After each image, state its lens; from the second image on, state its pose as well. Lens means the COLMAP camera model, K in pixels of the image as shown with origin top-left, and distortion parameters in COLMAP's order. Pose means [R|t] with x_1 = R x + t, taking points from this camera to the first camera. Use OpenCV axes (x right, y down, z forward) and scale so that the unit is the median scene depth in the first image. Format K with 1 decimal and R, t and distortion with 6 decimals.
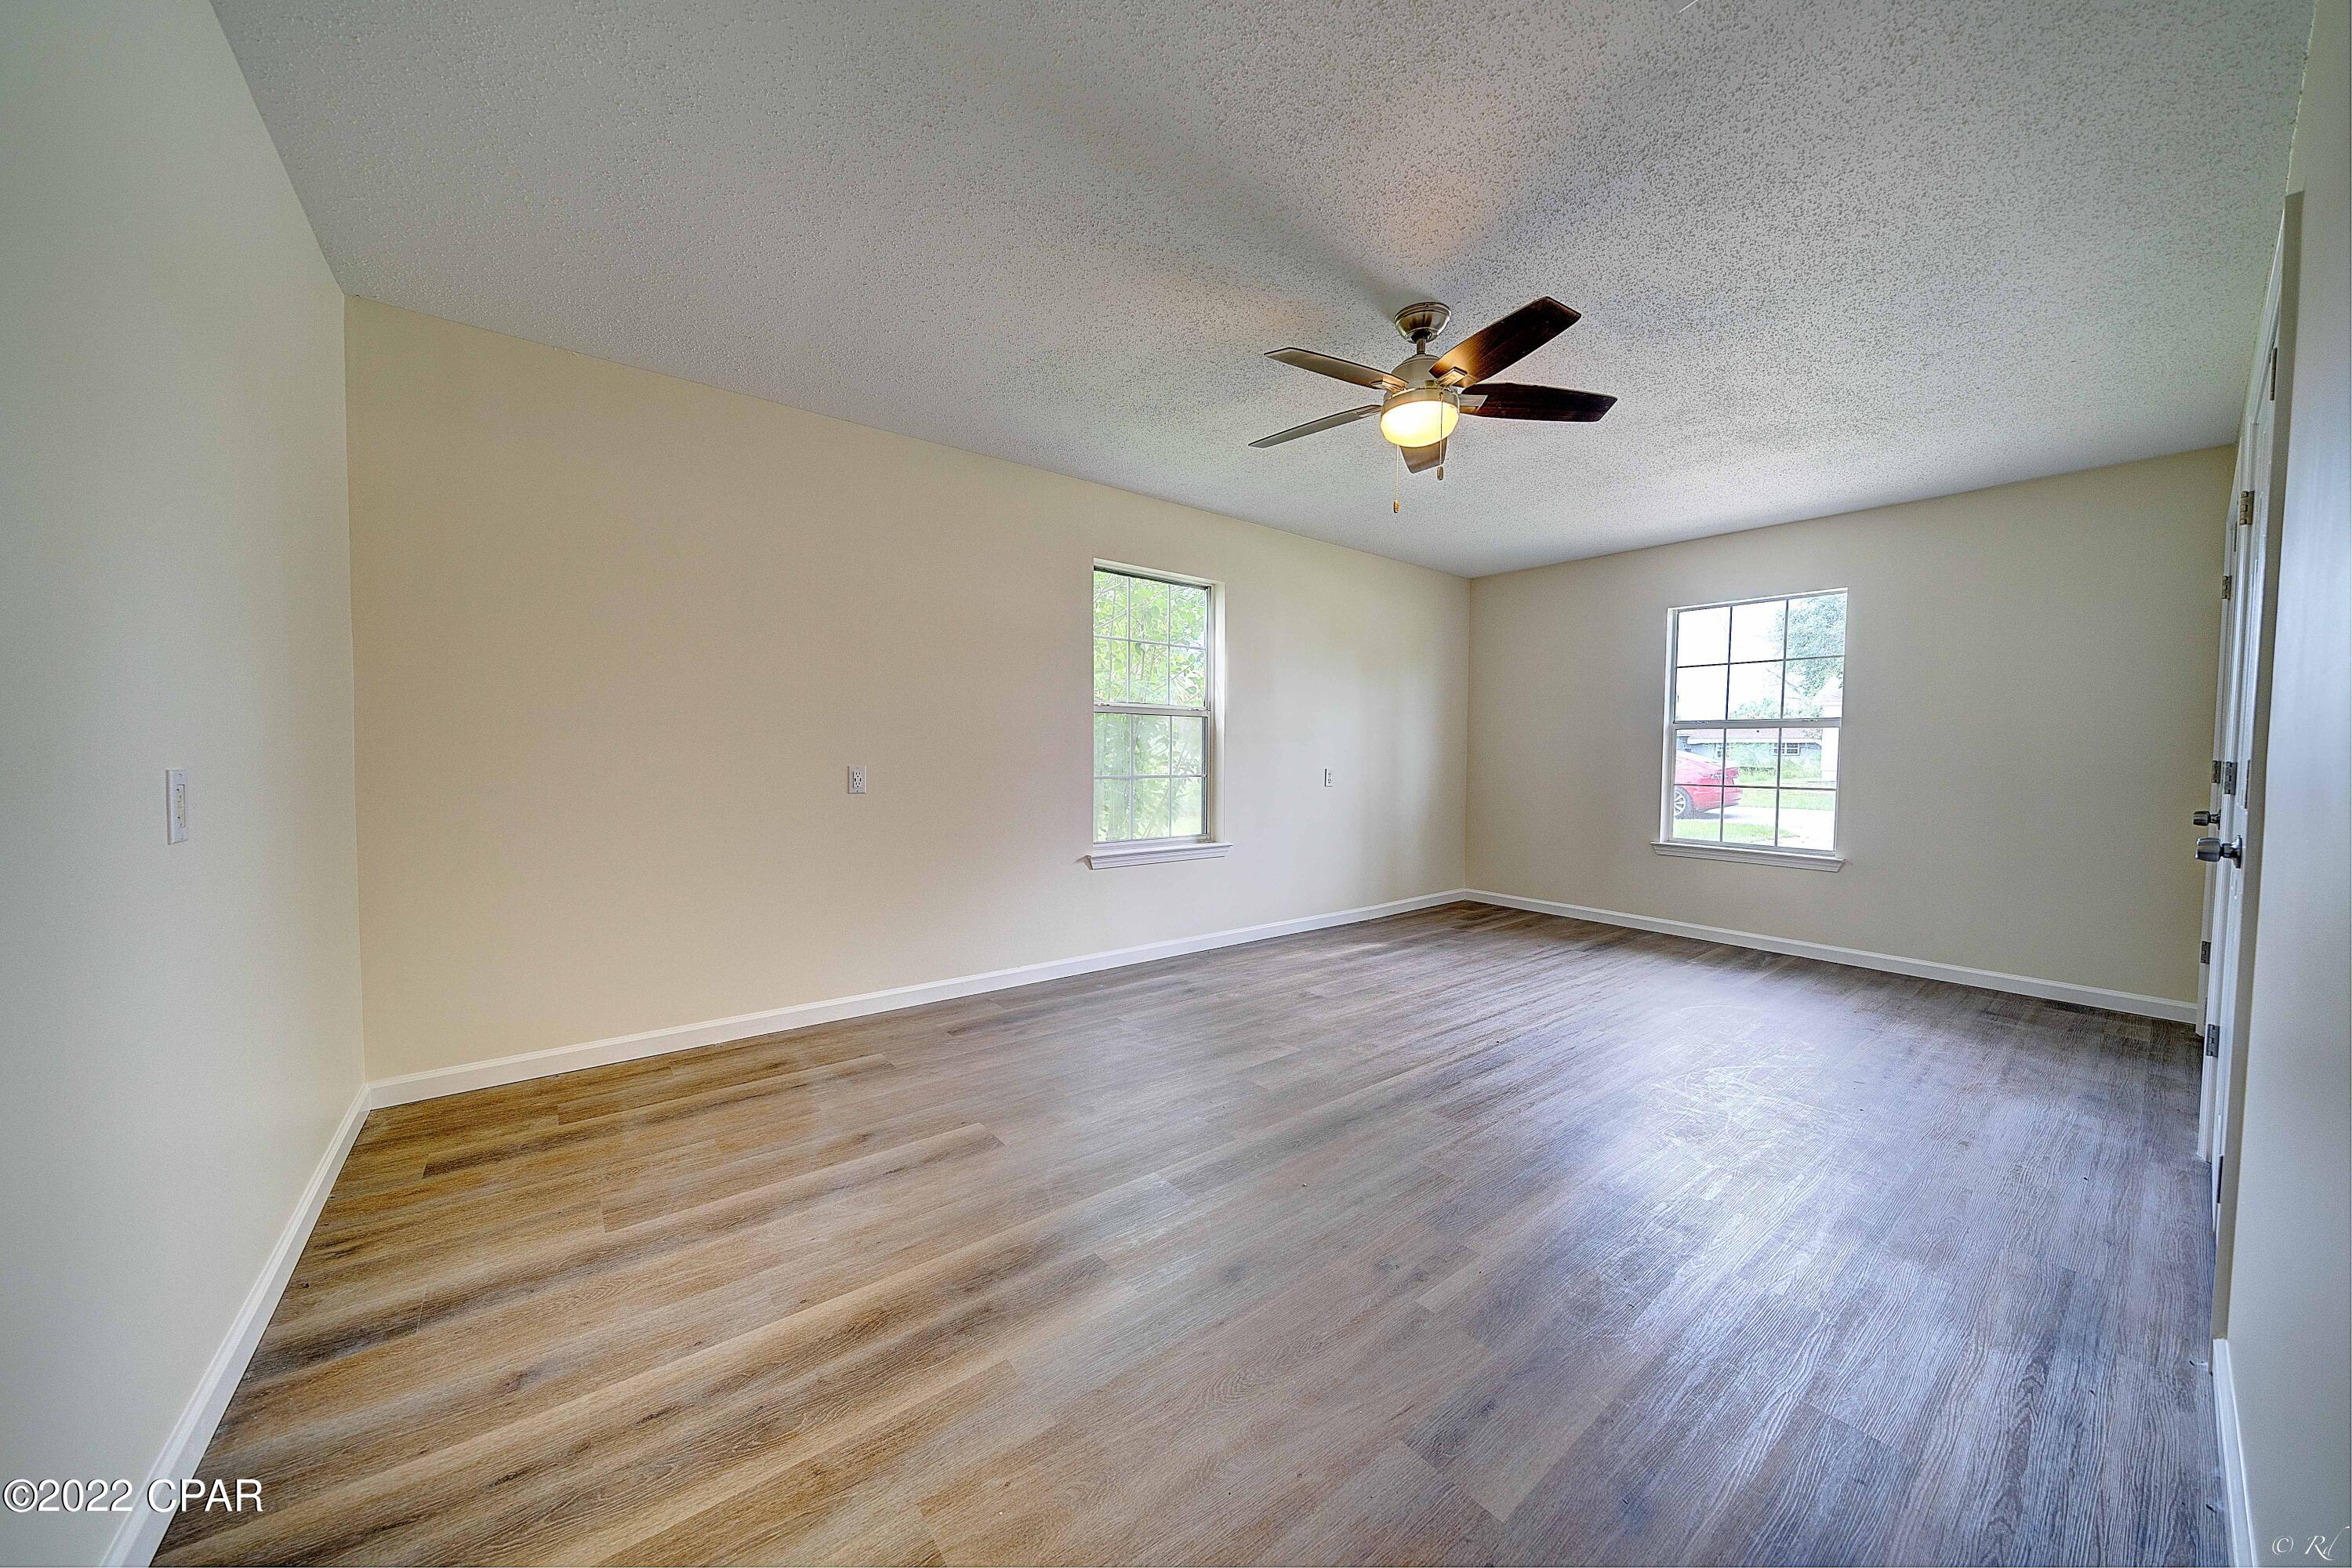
lens RADIAL K [[803.5, 0, 1172.6], [0, 803.5, 782.7], [0, 0, 1]] dist [-0.007021, -0.000019]
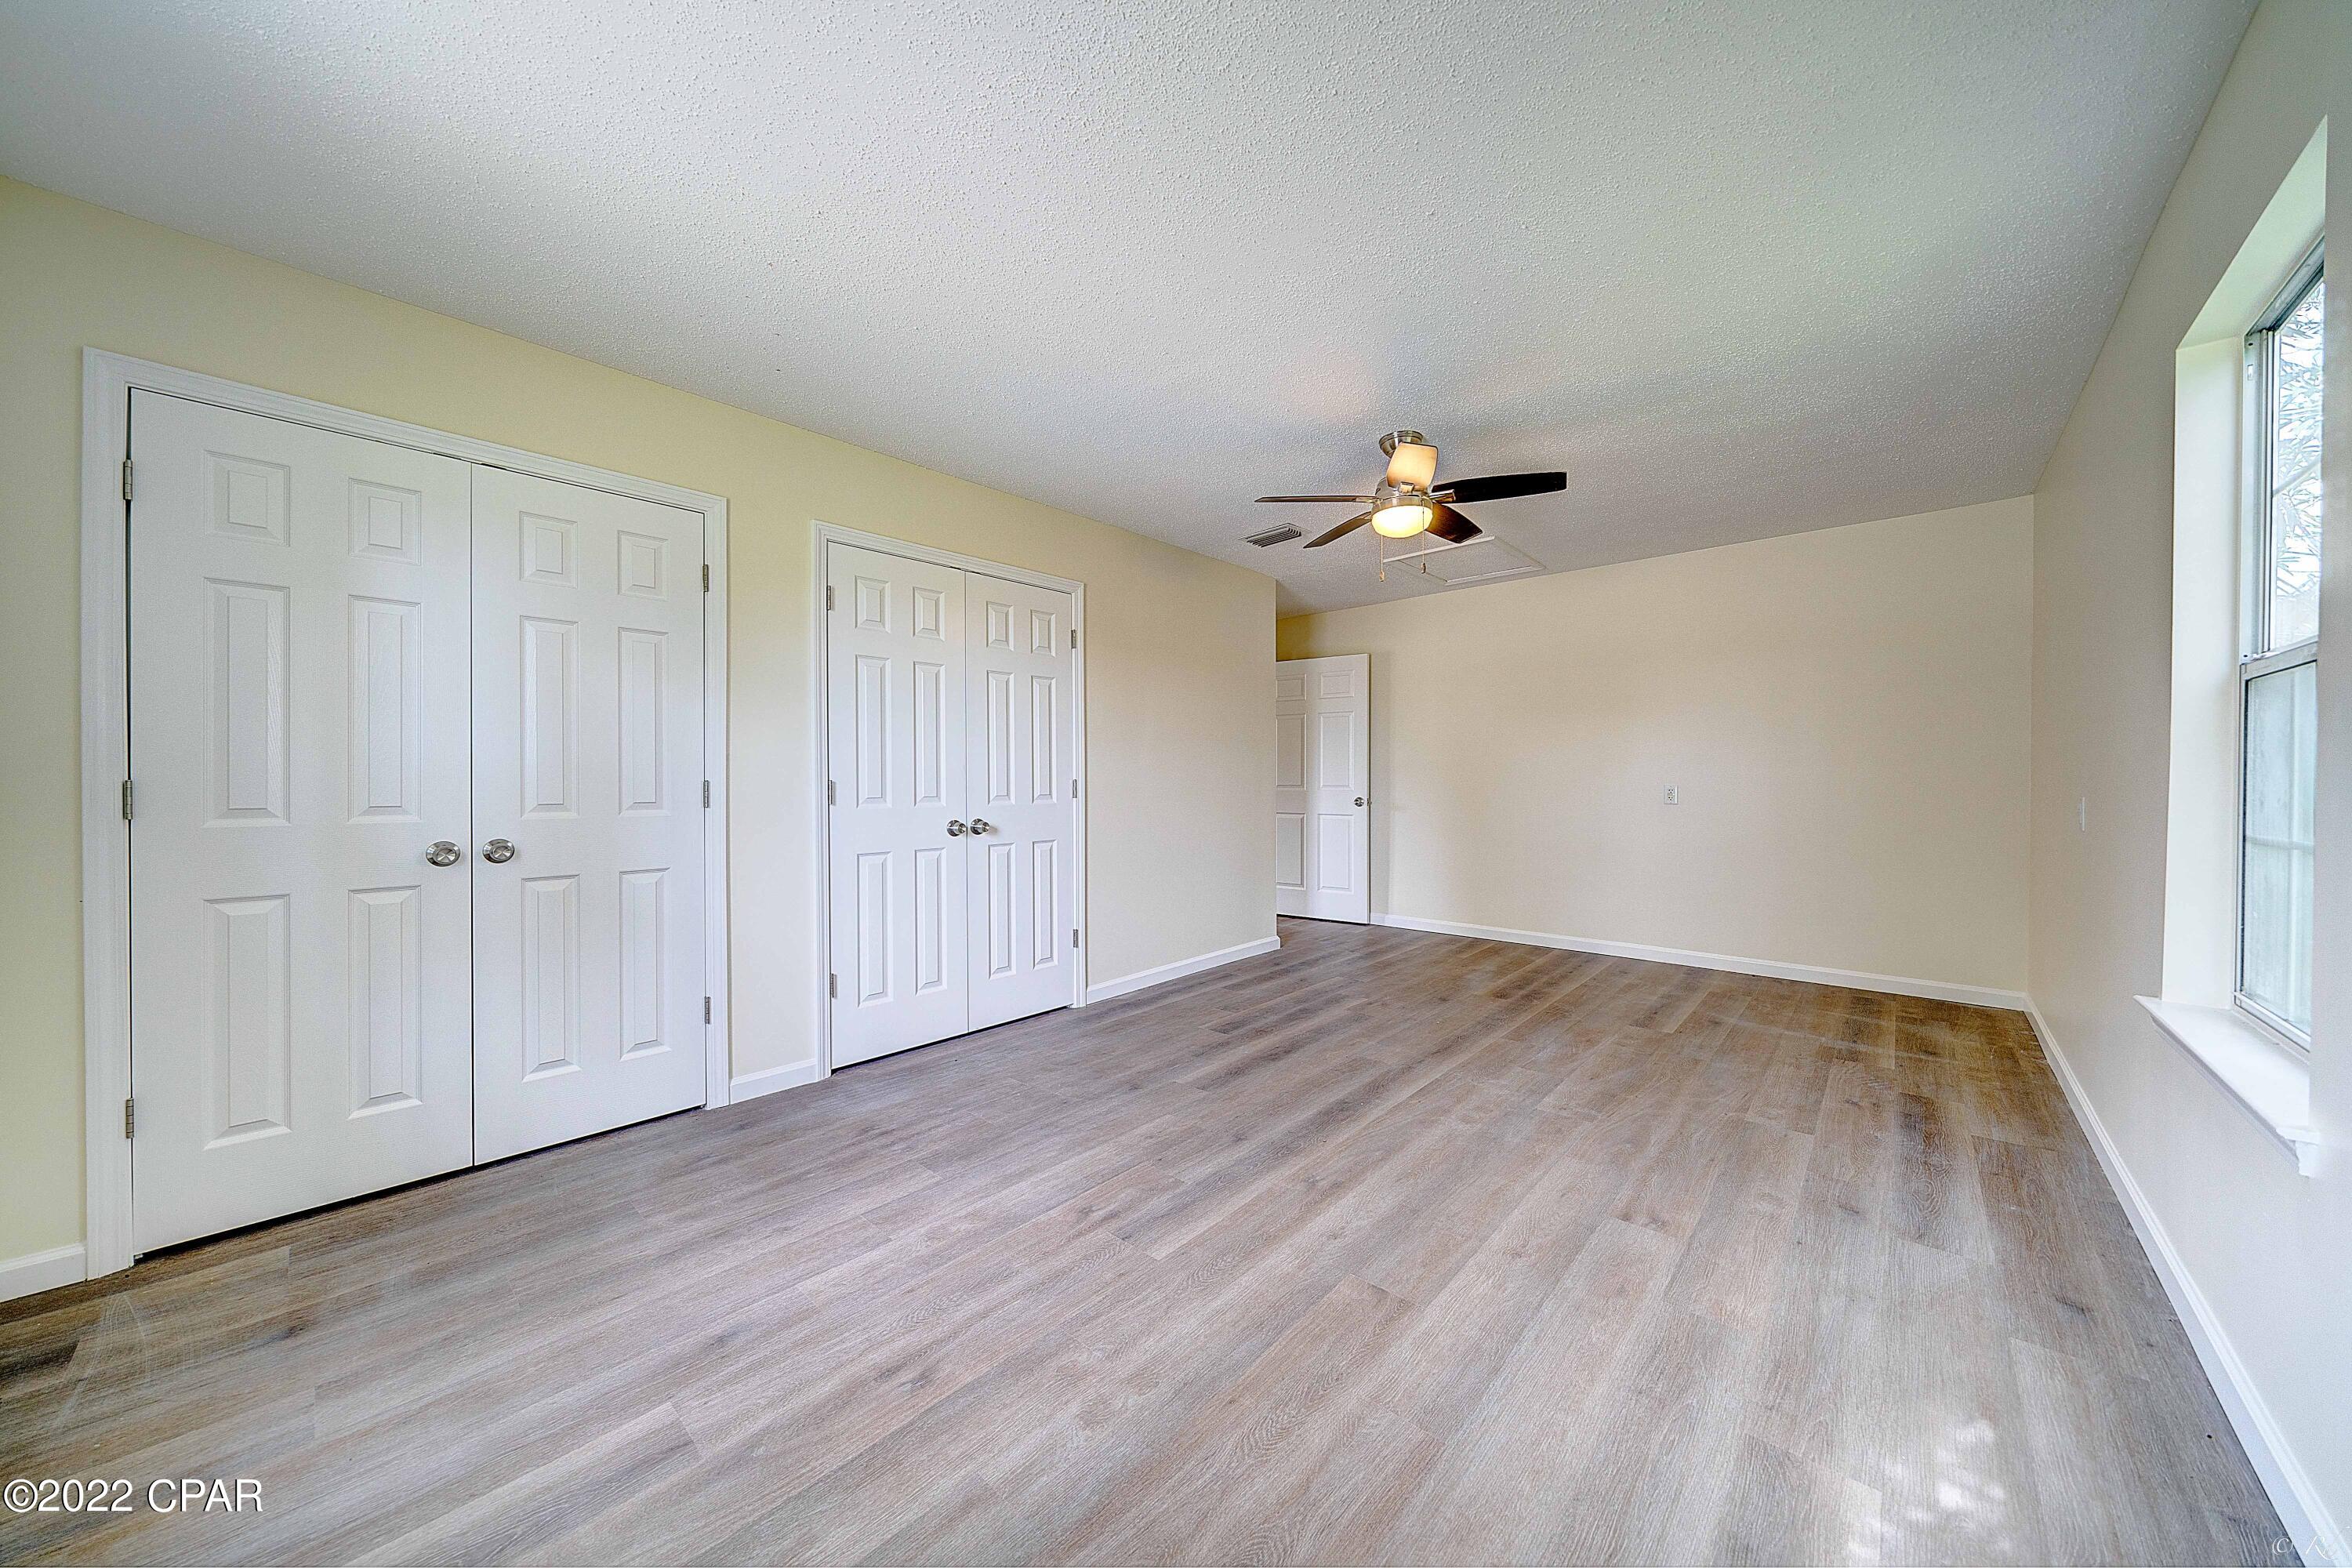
lens RADIAL K [[803.5, 0, 1172.6], [0, 803.5, 782.7], [0, 0, 1]] dist [-0.007021, -0.000019]
pose [[-0.987506, -0.003165, -0.157548, 0.663855], [-0.008611, 0.999388, 0.033895, -0.054435], [0.157344, 0.034829, -0.986929, 1.708413]]
